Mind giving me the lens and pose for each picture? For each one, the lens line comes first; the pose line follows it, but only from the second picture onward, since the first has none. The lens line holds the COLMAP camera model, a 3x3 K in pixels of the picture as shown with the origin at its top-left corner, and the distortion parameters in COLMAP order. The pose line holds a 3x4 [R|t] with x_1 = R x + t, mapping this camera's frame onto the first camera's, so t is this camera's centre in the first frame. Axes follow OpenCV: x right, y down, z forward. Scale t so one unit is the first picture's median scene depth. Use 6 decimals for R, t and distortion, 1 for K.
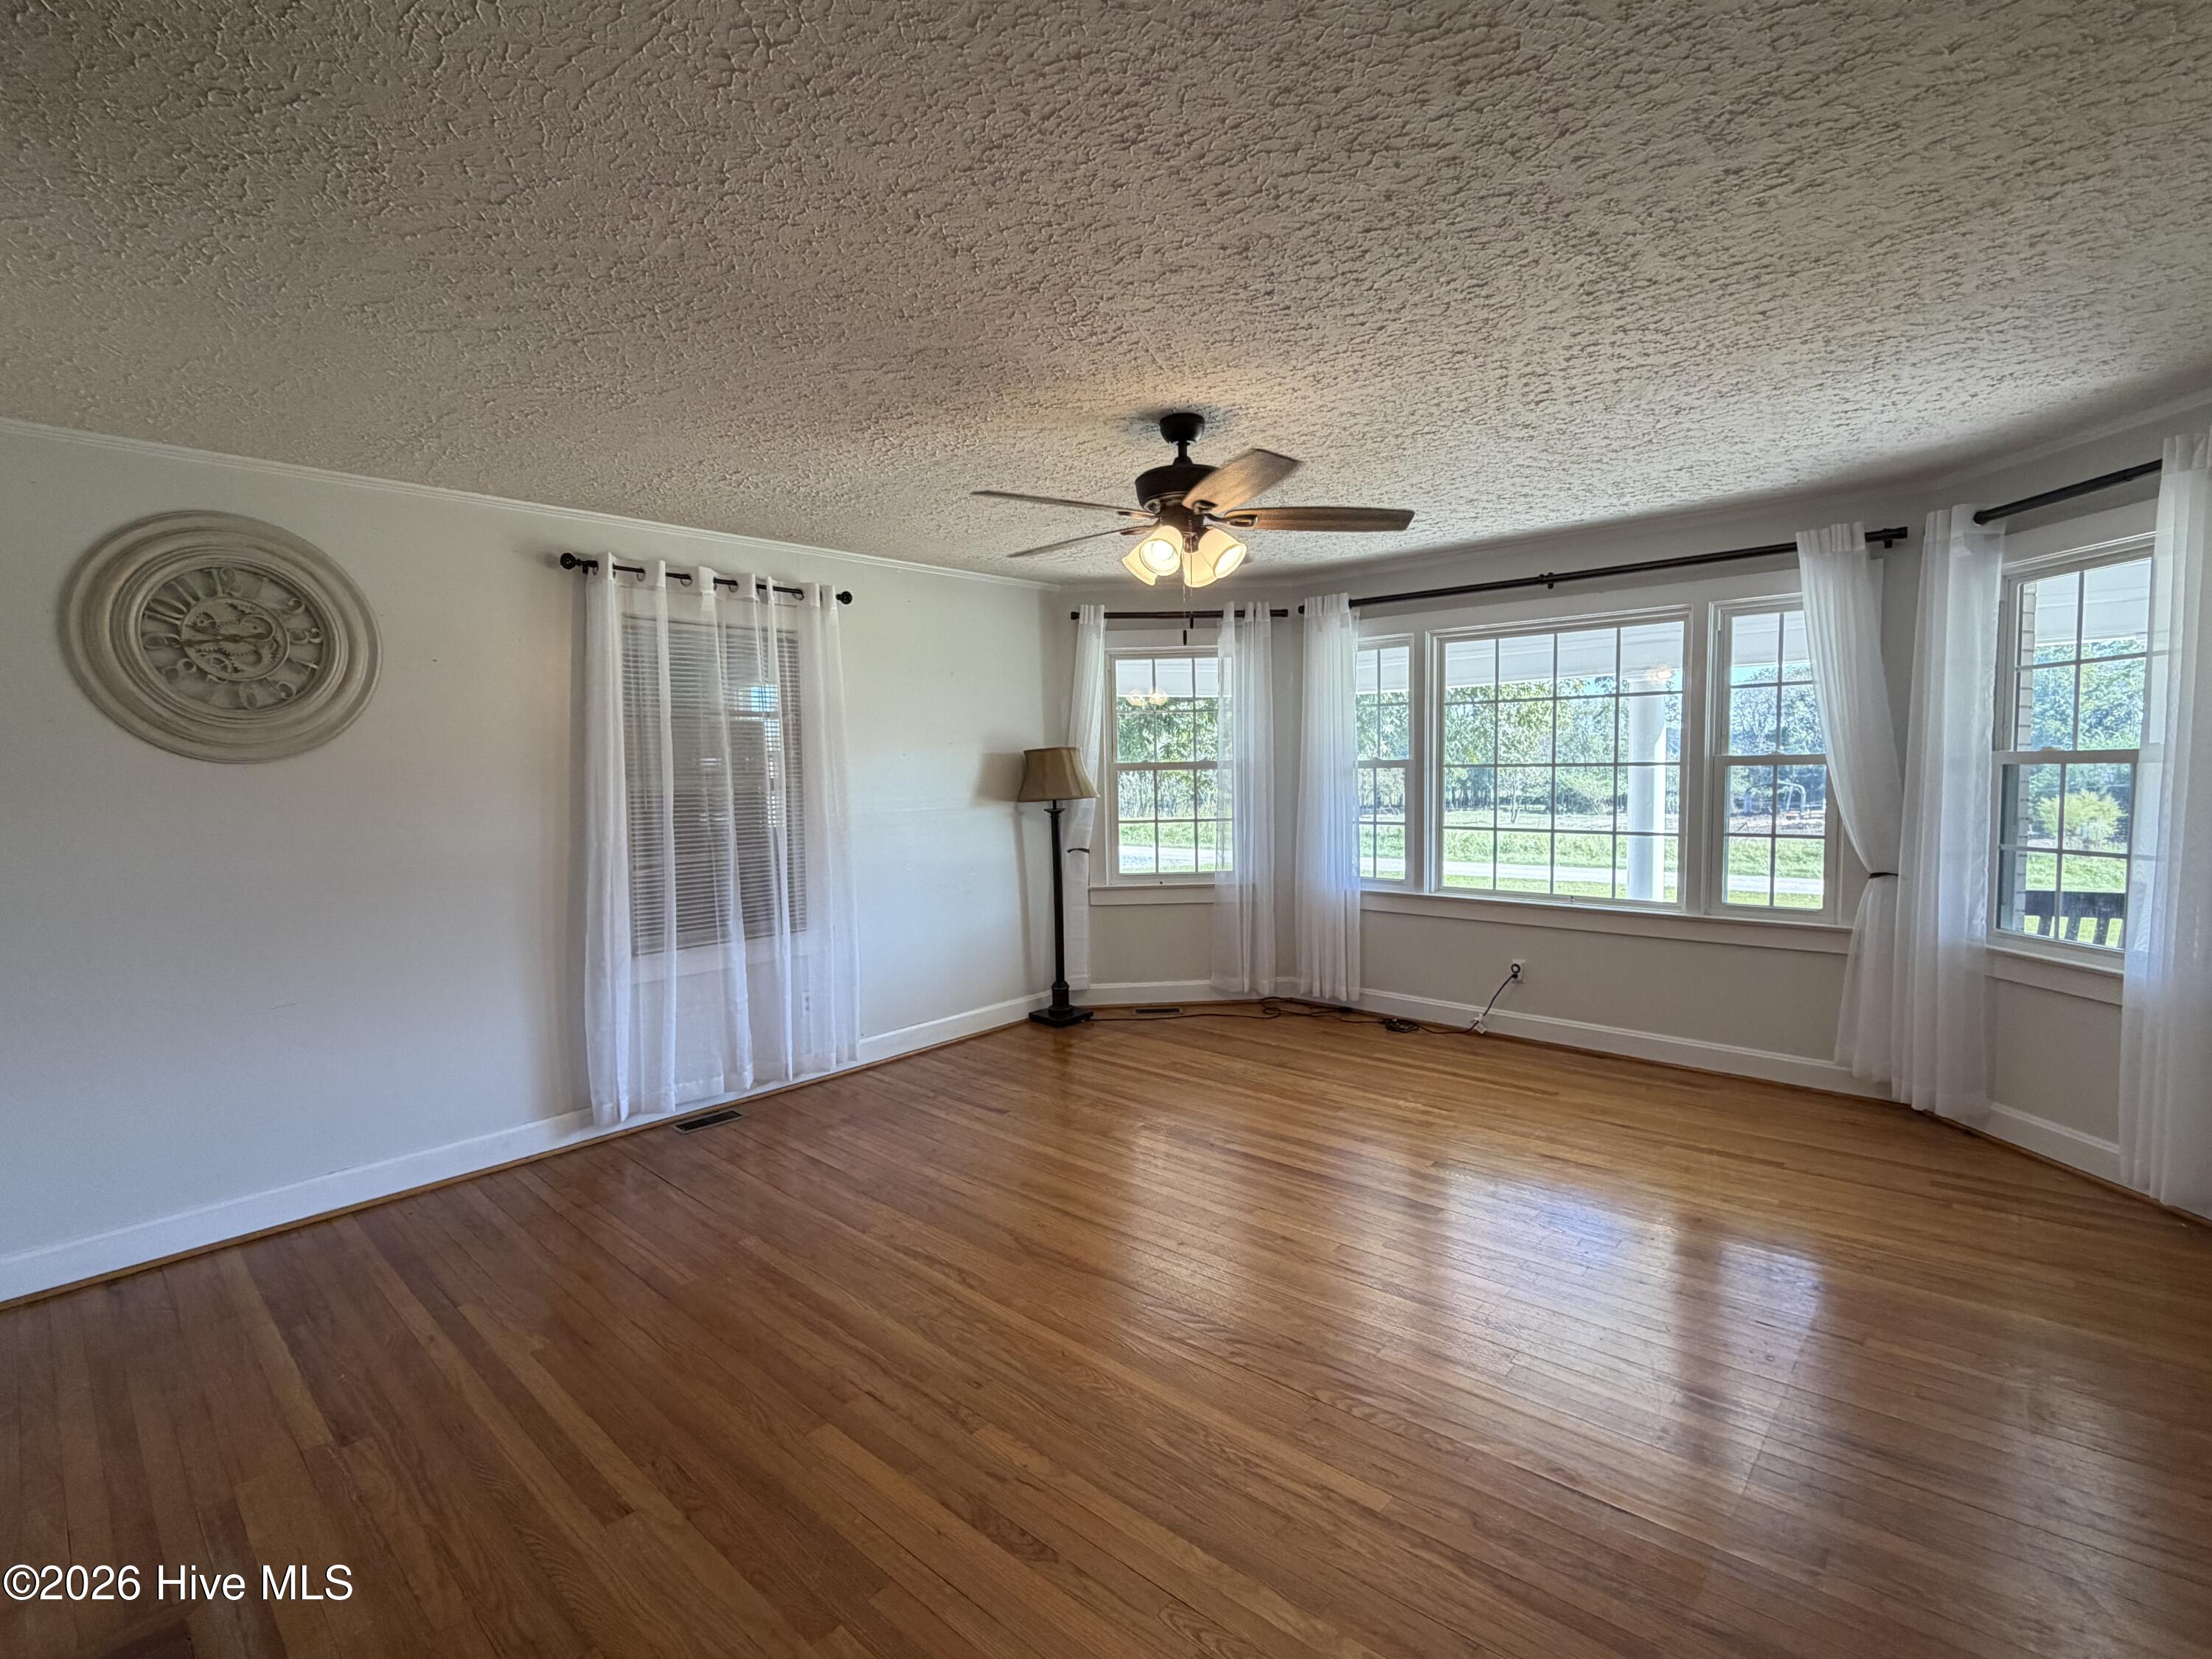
lens RADIAL K [[1030.3, 0, 1107.0], [0, 1030.3, 827.1], [0, 0, 1]] dist [-0.005228, -0.000038]
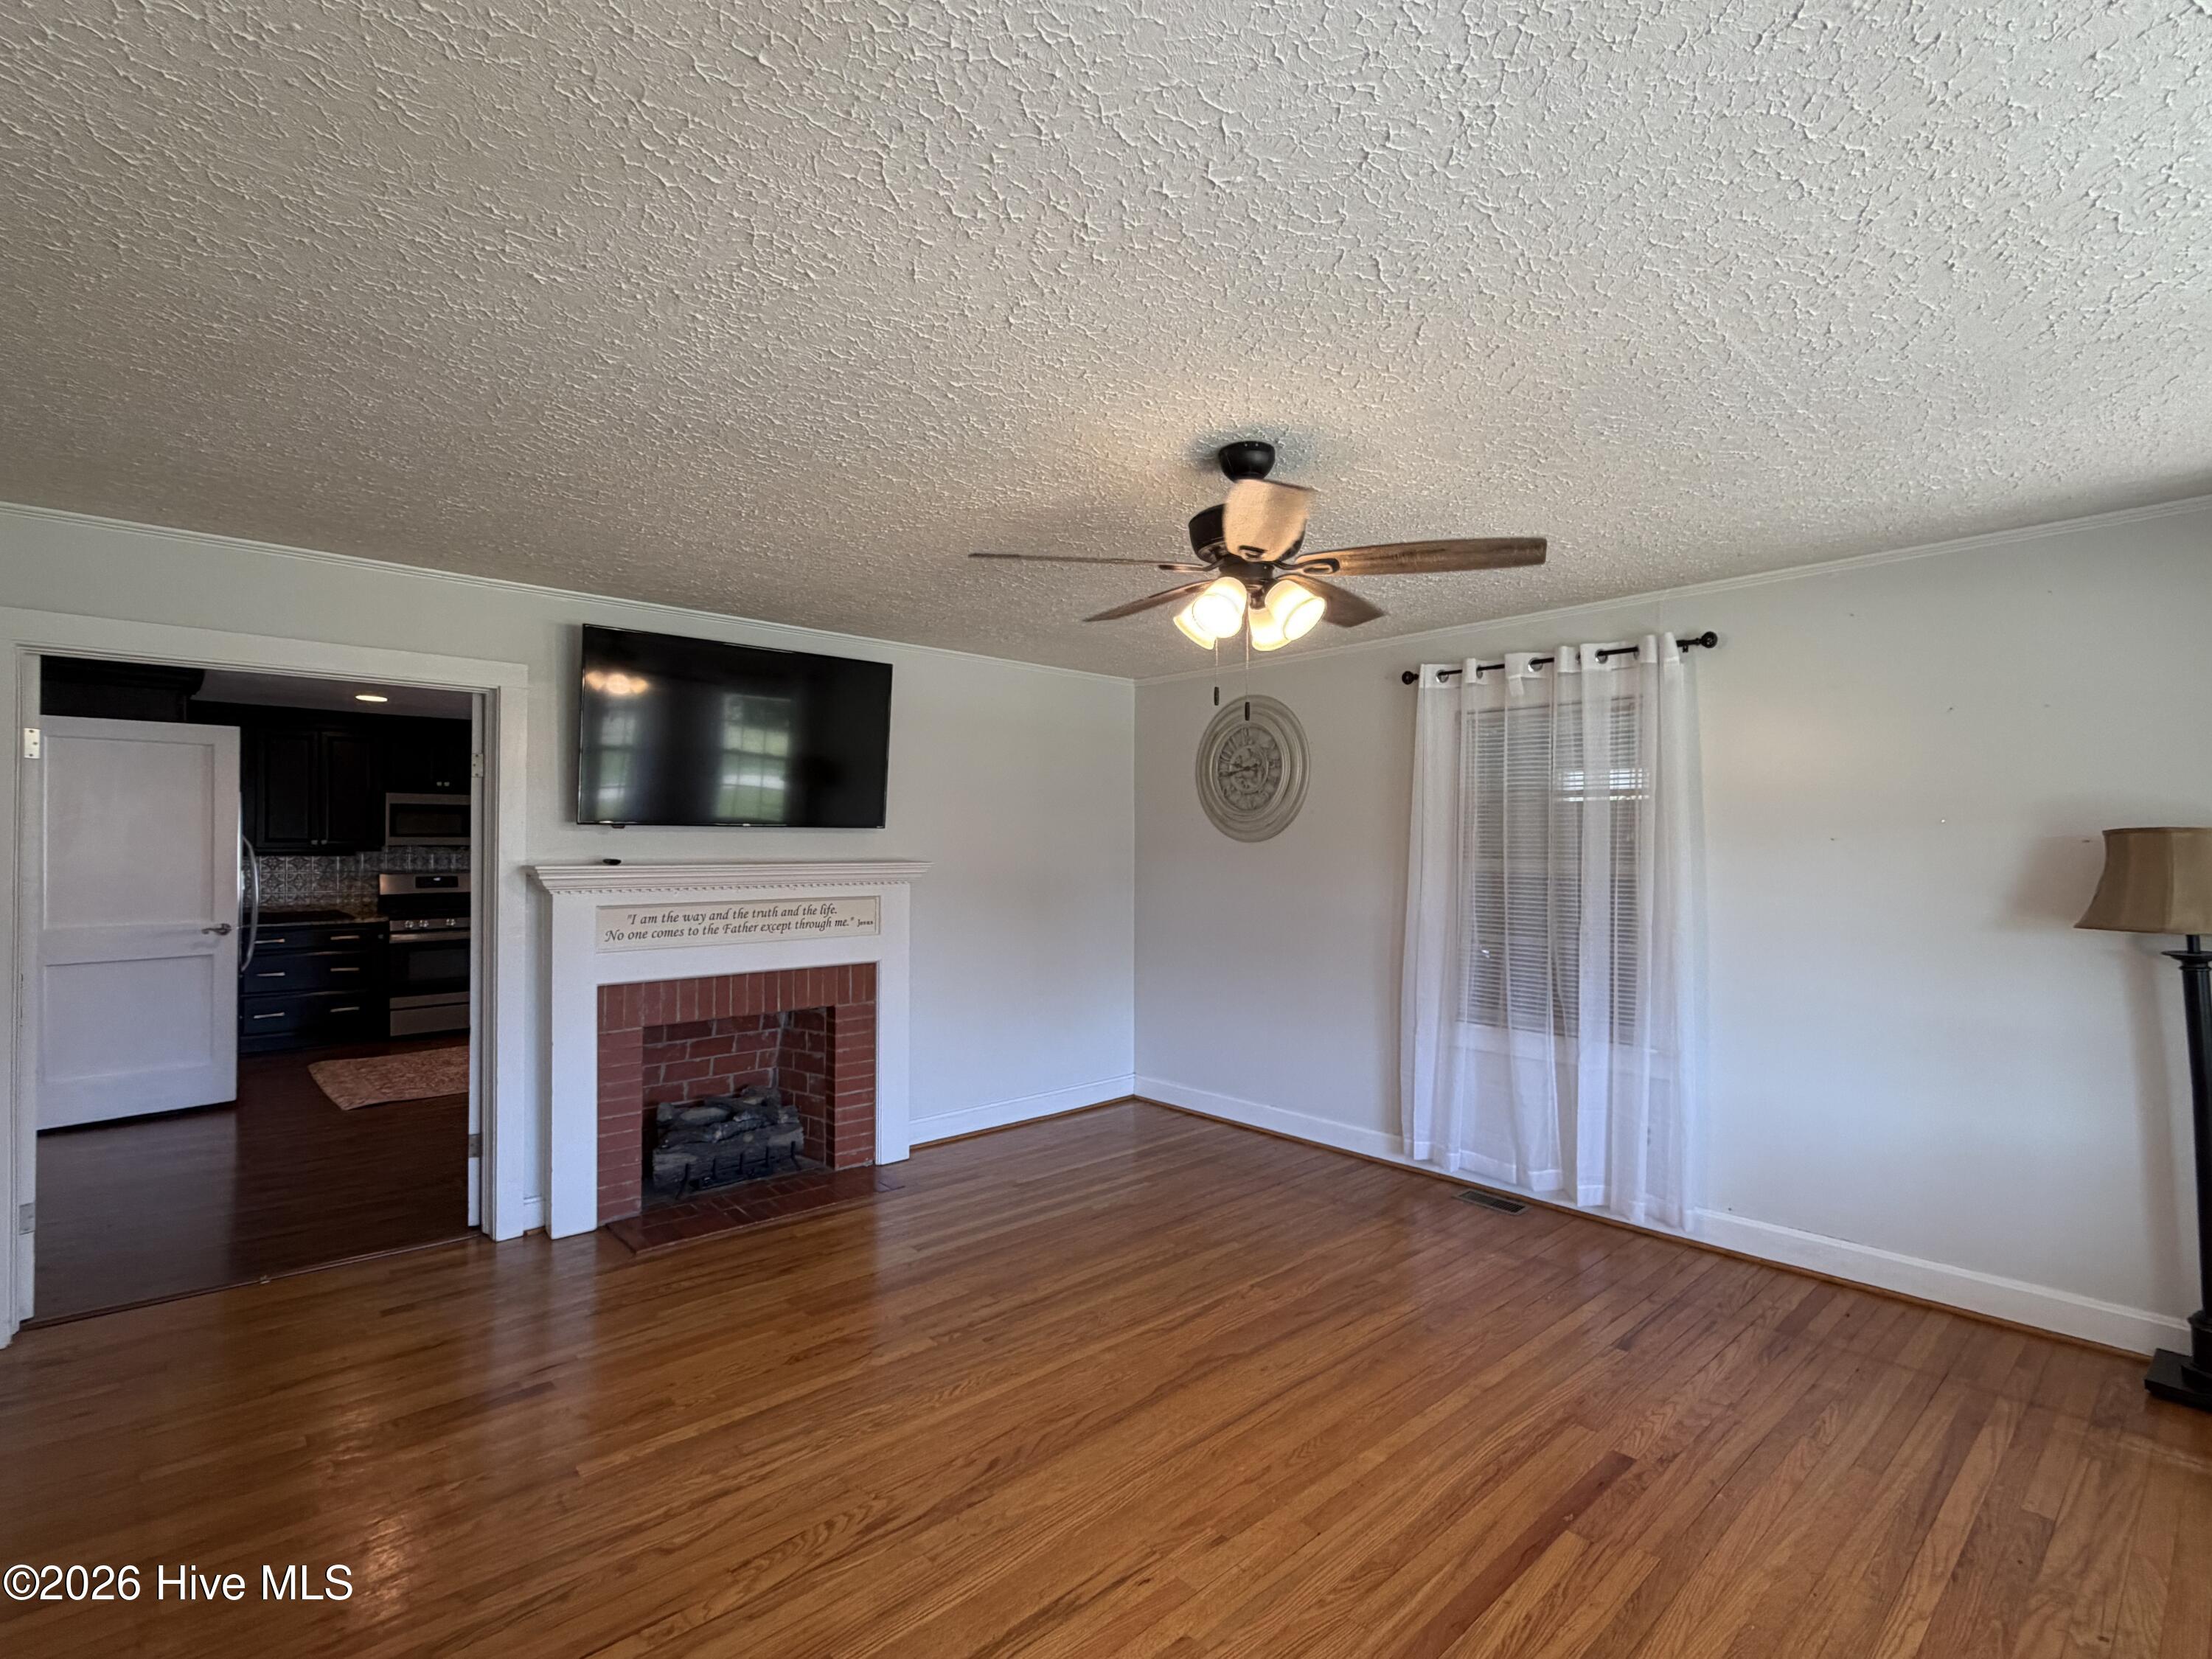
lens RADIAL K [[1030.3, 0, 1112.3], [0, 1030.3, 839.2], [0, 0, 1]] dist [-0.005228, -0.000038]
pose [[-0.106912, 0.014345, -0.994165, 0.657921], [-0.061878, 0.997862, 0.021053, -0.067171], [0.992341, 0.063767, -0.105796, 0.730758]]
